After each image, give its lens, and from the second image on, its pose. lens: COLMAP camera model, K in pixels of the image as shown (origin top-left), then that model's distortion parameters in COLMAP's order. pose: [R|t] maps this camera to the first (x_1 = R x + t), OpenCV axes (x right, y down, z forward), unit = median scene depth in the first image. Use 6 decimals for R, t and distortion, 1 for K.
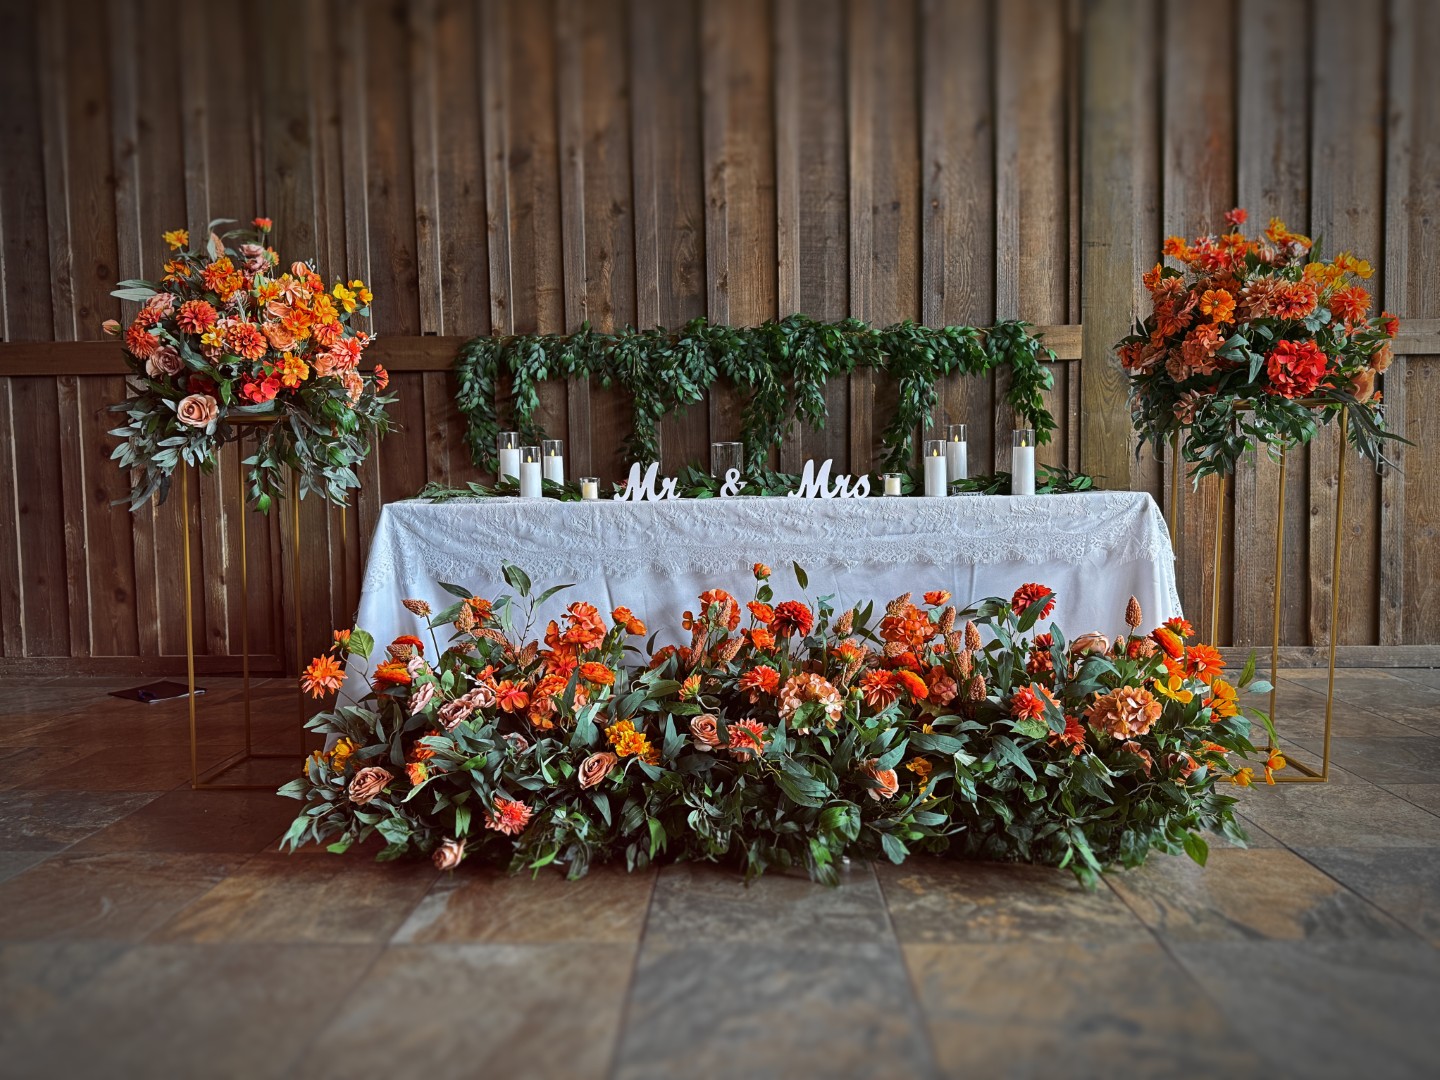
lens RADIAL K [[992.3, 0, 715.2], [0, 992.3, 534.9], [0, 0, 1]] dist [0.117645, -0.153048]
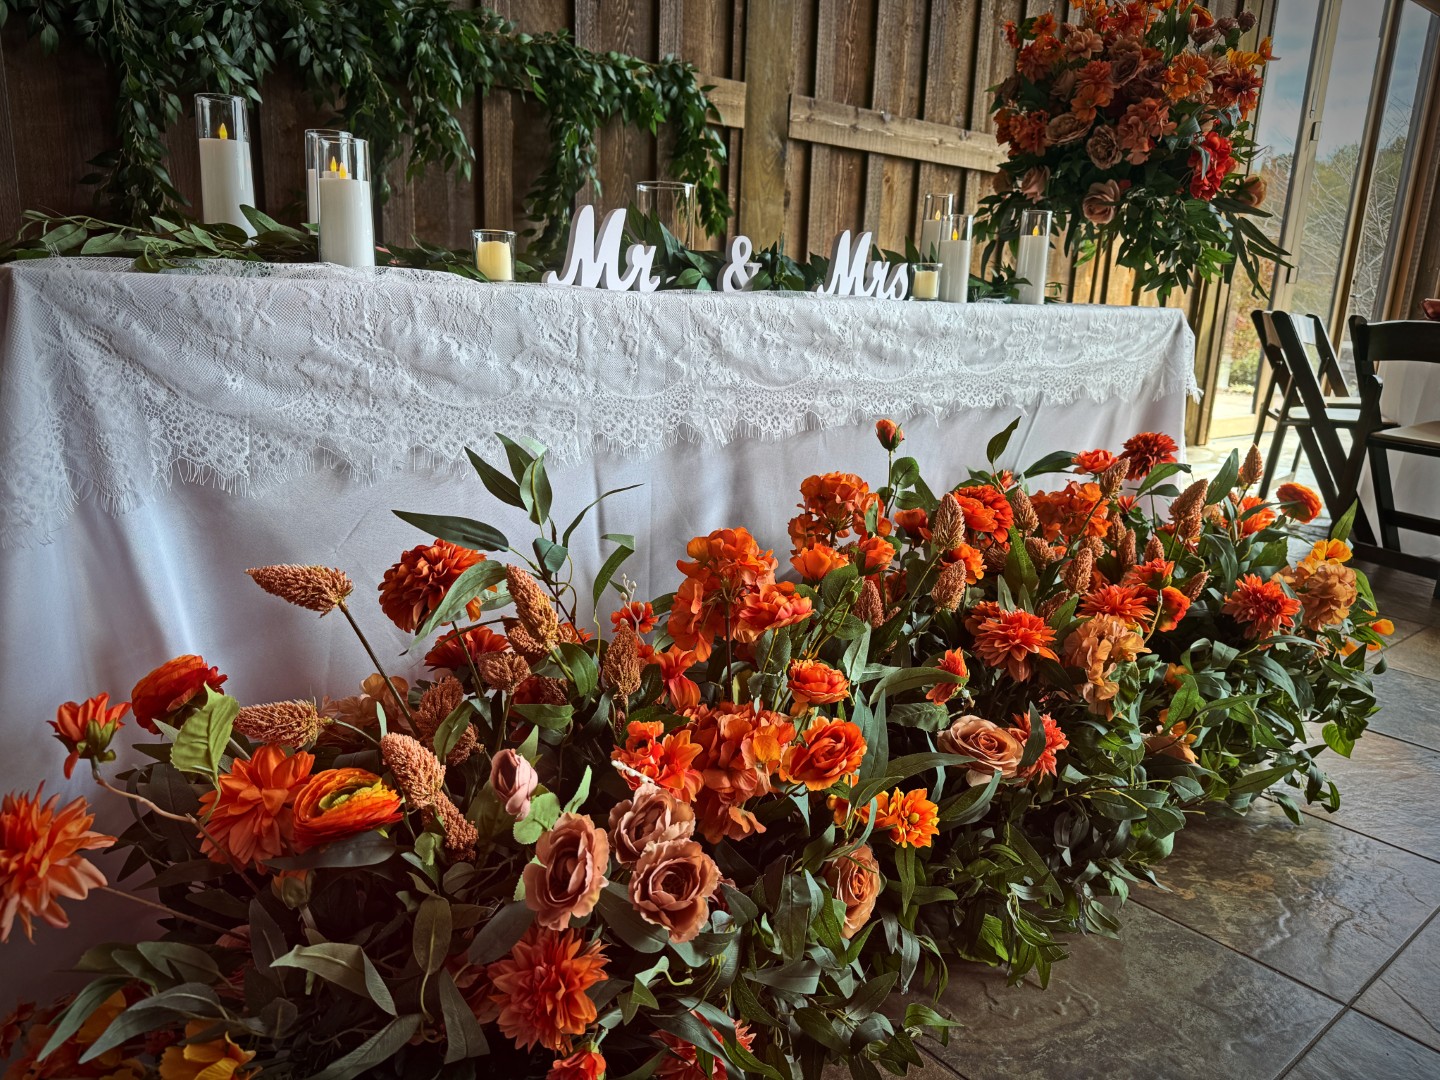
lens RADIAL K [[1007.5, 0, 720.0], [0, 1007.5, 551.2], [0, 0, 1]] dist [0.049094, -0.068664]
pose [[0.747318, -0.123394, 0.652909, -0.227778], [-0.015852, 0.979015, 0.203169, -0.006816], [-0.664277, -0.162181, 0.729680, 0.360263]]
